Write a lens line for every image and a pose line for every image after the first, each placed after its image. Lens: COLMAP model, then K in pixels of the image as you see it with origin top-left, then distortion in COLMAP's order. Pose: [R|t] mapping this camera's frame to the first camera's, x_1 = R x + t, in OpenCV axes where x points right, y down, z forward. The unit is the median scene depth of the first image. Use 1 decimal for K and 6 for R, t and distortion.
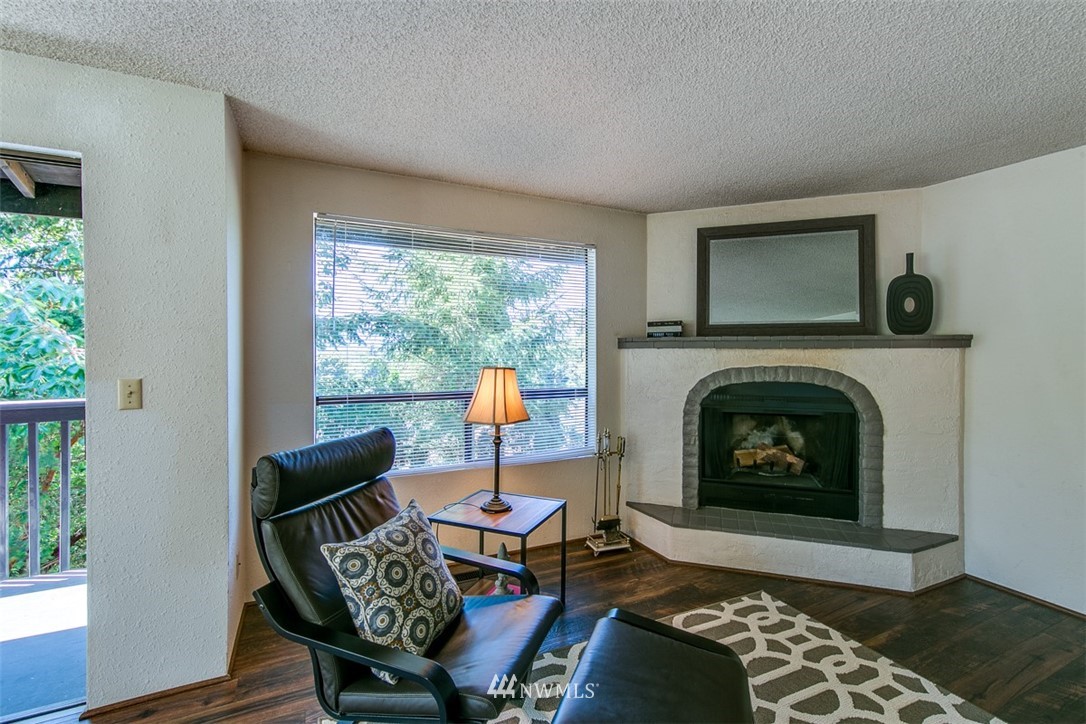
lens RADIAL K [[486.3, 0, 543.2], [0, 486.3, 355.3], [0, 0, 1]] dist [0.008078, -0.000296]
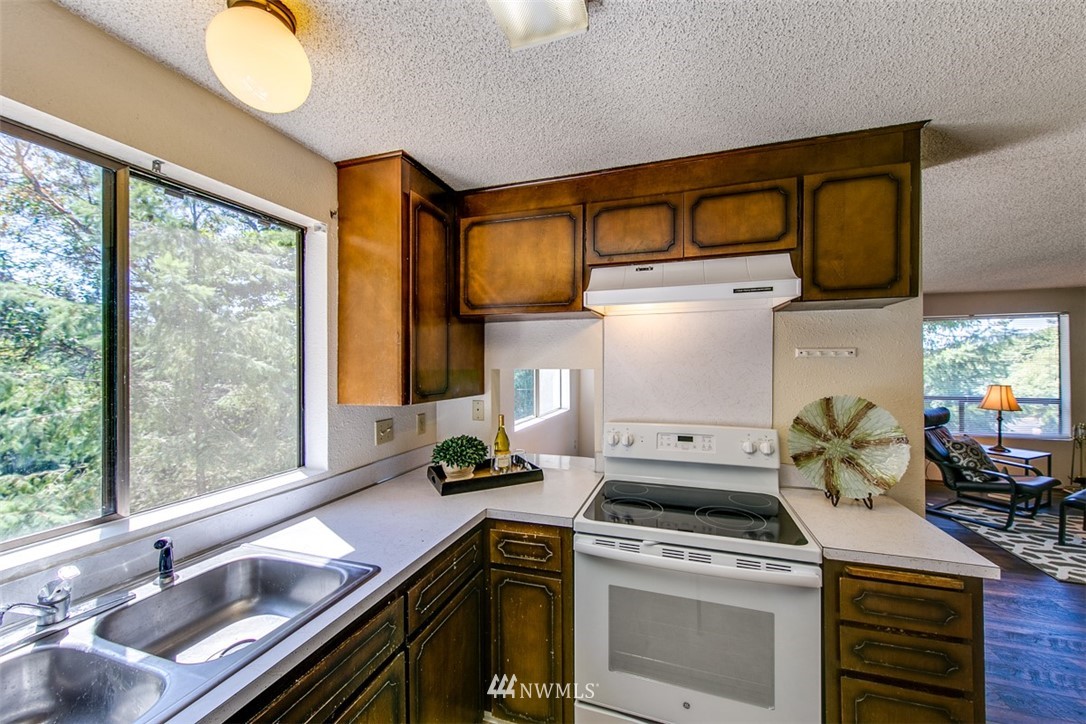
lens RADIAL K [[391.2, 0, 549.7], [0, 391.2, 366.6], [0, 0, 1]] dist [0.005512, 0.000085]
pose [[0.714166, -0.006493, -0.699946, -0.225597], [-0.000347, 0.999954, -0.009630, -0.029935], [0.699976, 0.007120, 0.714131, -1.256722]]
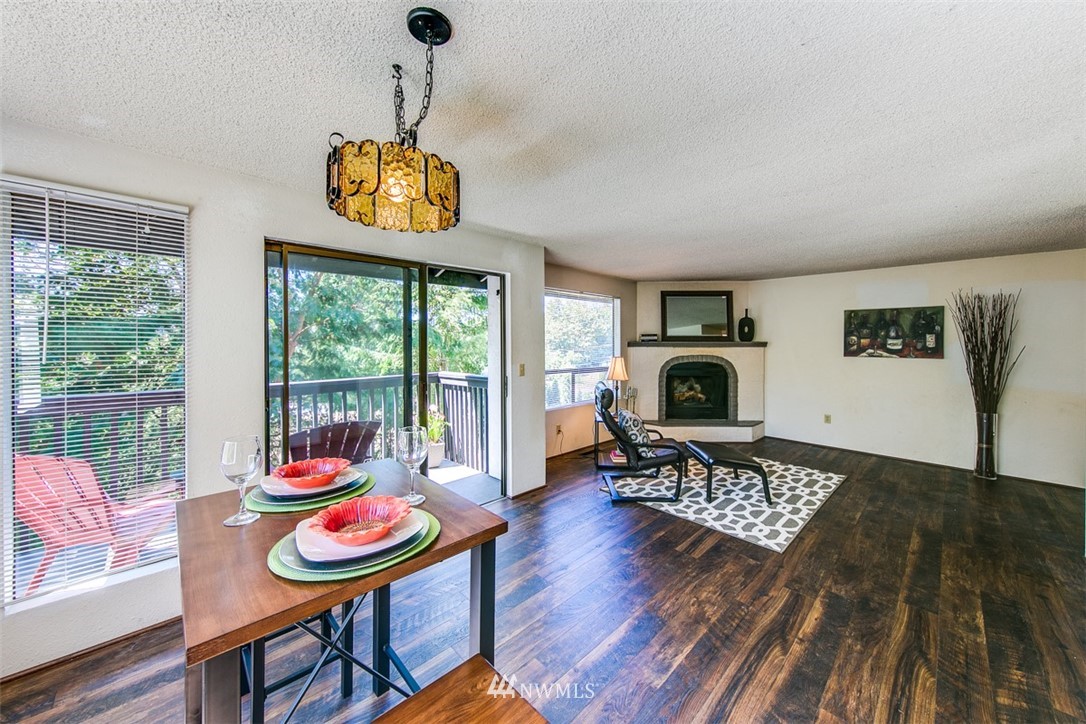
lens RADIAL K [[391.2, 0, 536.4], [0, 391.2, 342.9], [0, 0, 1]] dist [0.005512, 0.000085]
pose [[0.954080, -0.002596, 0.299541, -0.788411], [0.004813, 0.999966, -0.006664, -0.025087], [-0.299514, 0.007800, 0.954060, -0.528326]]
